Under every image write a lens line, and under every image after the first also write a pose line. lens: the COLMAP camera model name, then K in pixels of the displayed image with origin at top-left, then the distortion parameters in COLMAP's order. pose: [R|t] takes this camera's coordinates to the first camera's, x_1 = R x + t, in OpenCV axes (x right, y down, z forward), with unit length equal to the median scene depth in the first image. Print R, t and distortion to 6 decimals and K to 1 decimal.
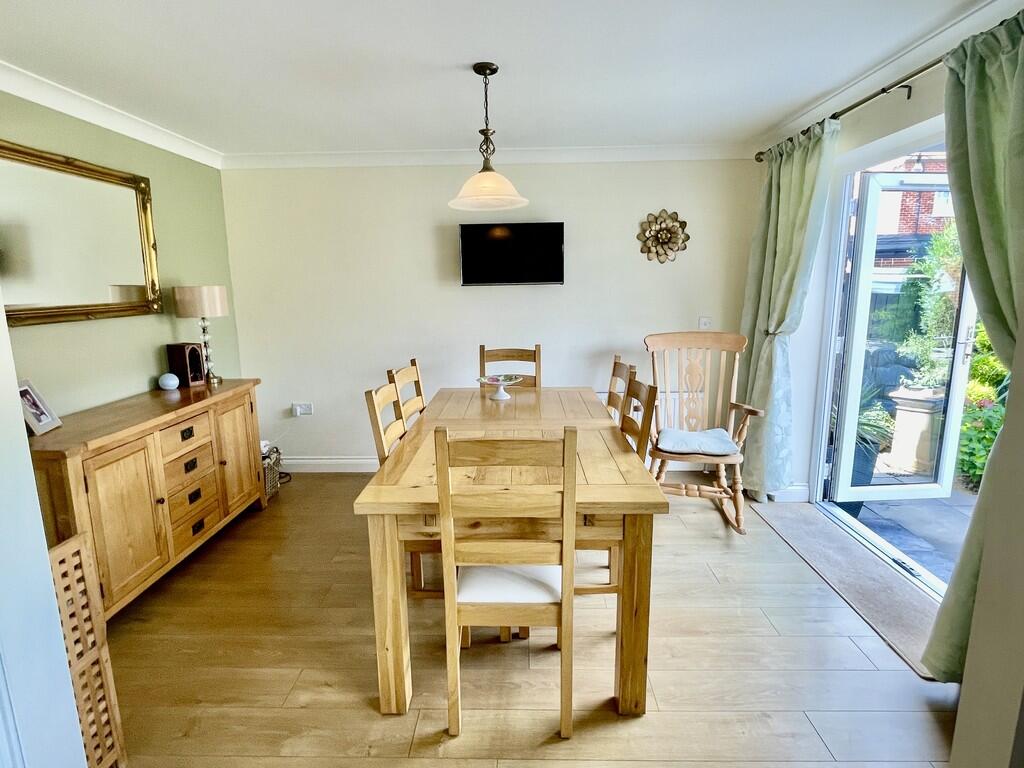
lens RADIAL K [[540.9, 0, 511.8], [0, 540.9, 385.5], [0, 0, 1]] dist [0.002020, 0.000158]
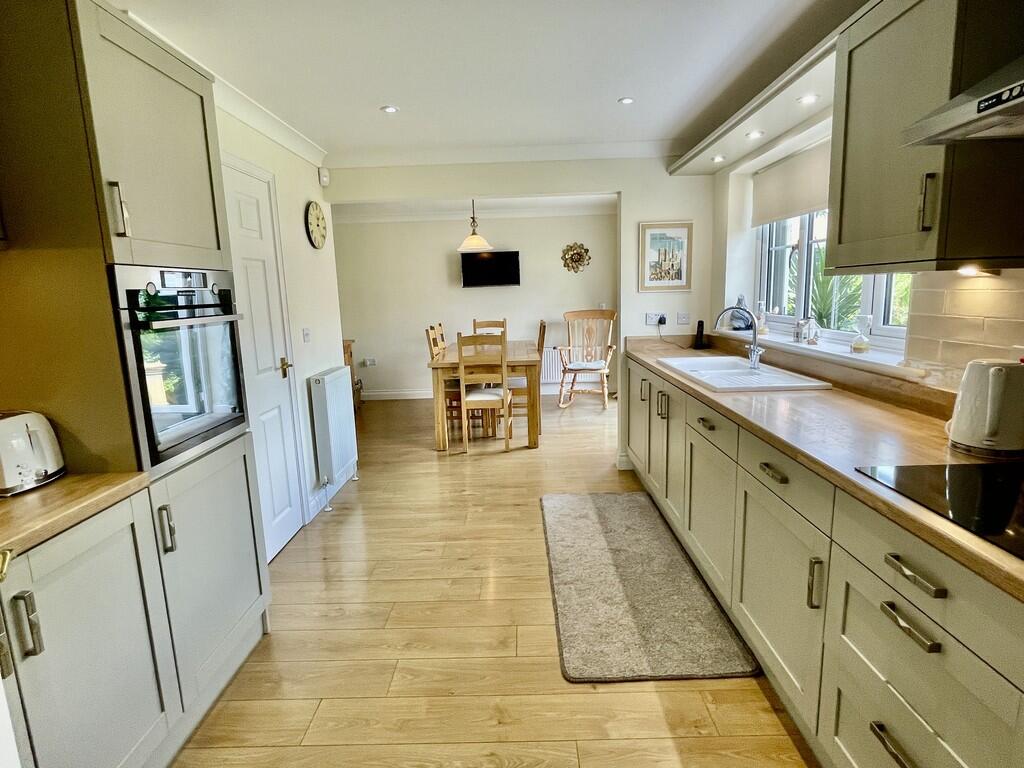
lens RADIAL K [[540.9, 0, 513.8], [0, 540.9, 380.5], [0, 0, 1]] dist [0.002020, 0.000158]
pose [[0.999717, -0.021748, 0.009665, 0.056441], [0.021920, 0.999595, -0.018134, 0.168948], [-0.009267, 0.018341, 0.999789, -0.833780]]
